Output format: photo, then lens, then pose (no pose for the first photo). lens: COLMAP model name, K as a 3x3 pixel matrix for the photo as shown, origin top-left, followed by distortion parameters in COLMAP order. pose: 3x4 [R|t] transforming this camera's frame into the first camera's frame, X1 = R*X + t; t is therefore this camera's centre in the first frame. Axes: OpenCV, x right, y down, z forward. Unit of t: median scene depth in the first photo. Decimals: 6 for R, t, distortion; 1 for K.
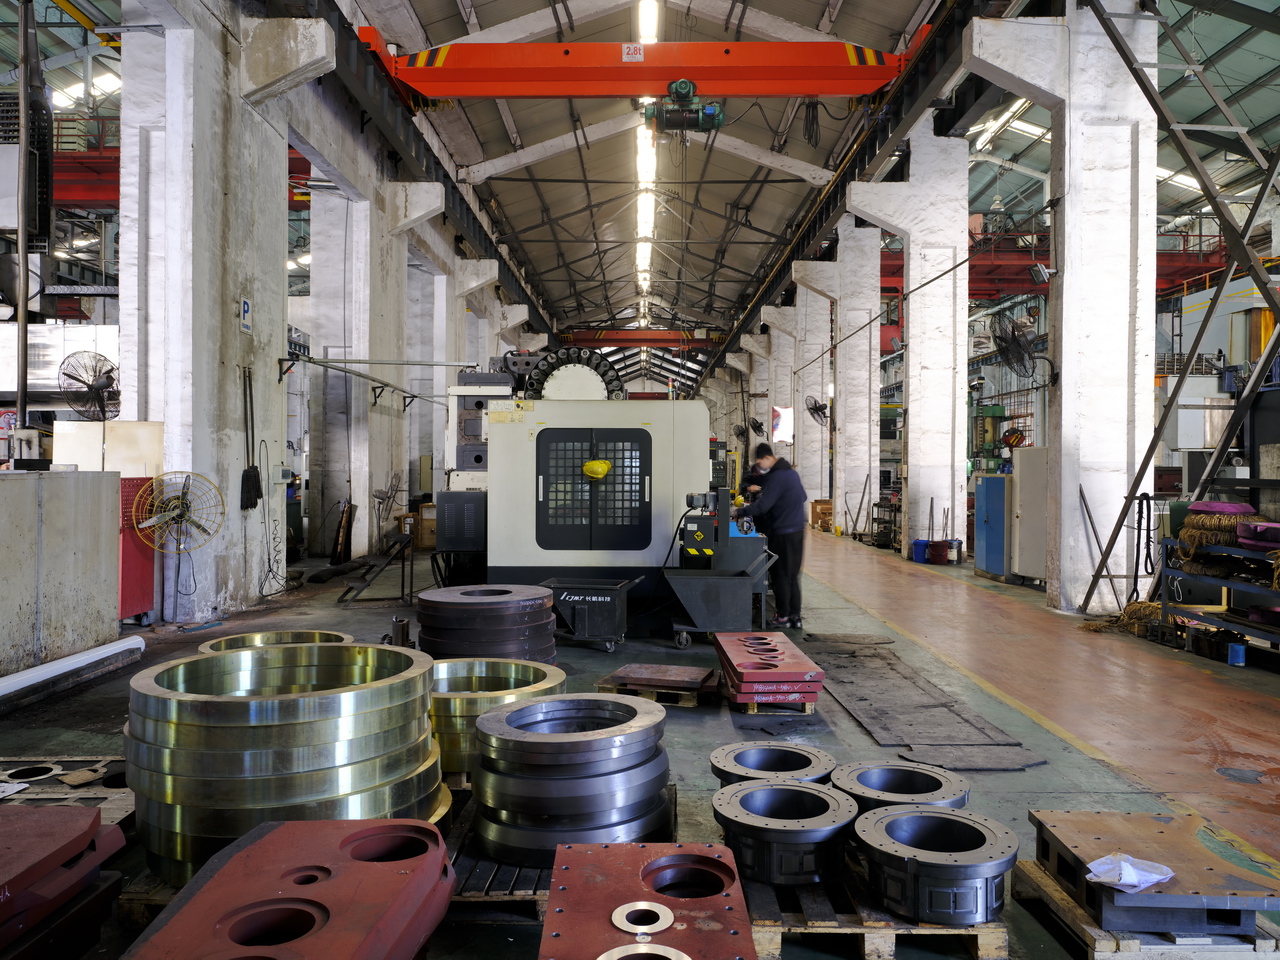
lens RADIAL K [[923.5, 0, 642.9], [0, 923.5, 474.5], [0, 0, 1]] dist [-0.009821, 0.003021]
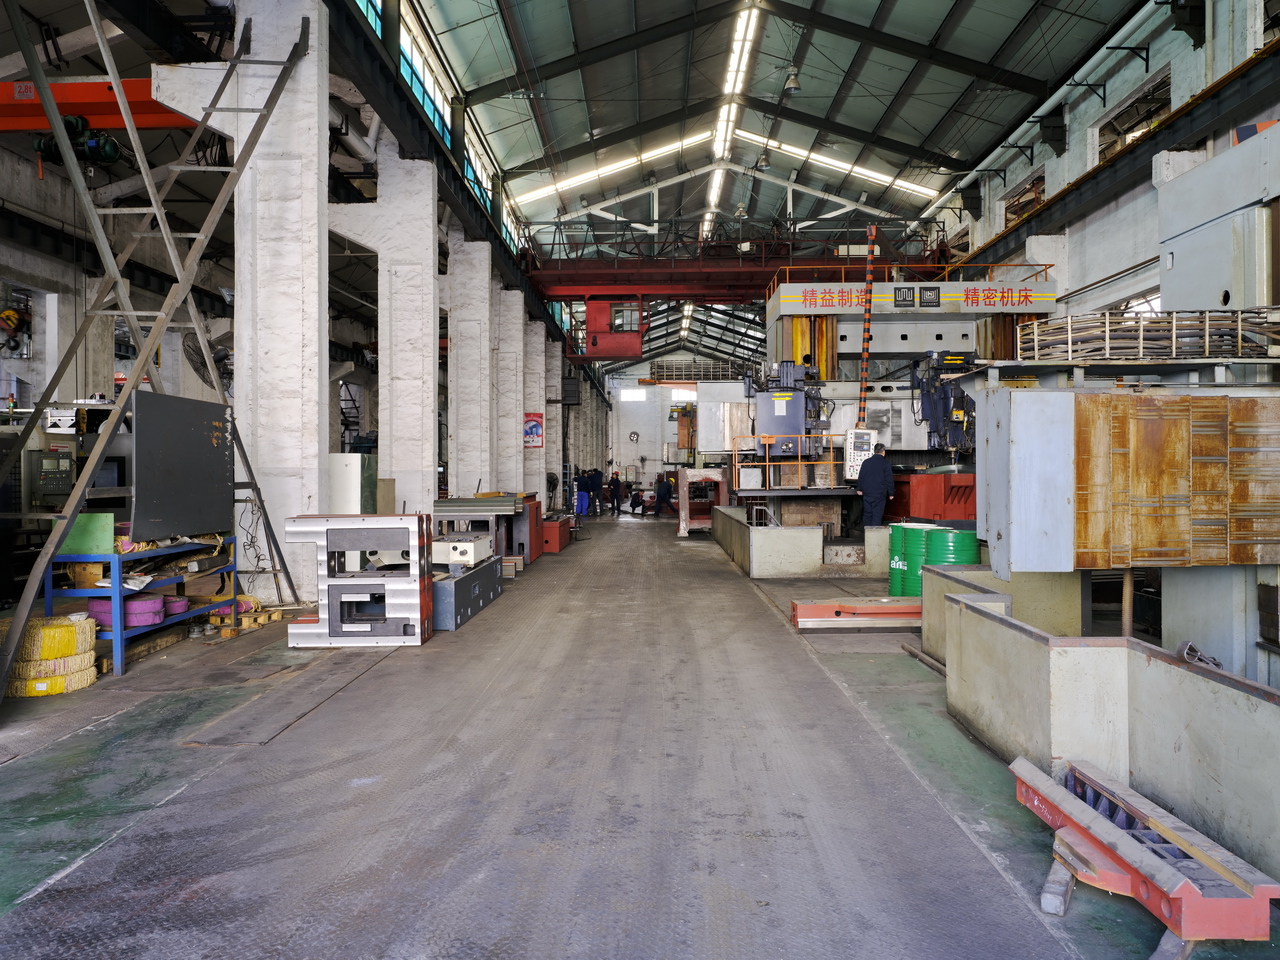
lens RADIAL K [[923.5, 0, 636.7], [0, 923.5, 483.5], [0, 0, 1]] dist [-0.009821, 0.003021]
pose [[0.999861, -0.010607, -0.012846, 0.434928], [0.010700, 0.999917, 0.007173, -0.000558], [0.012769, -0.007309, 0.999892, -0.038997]]
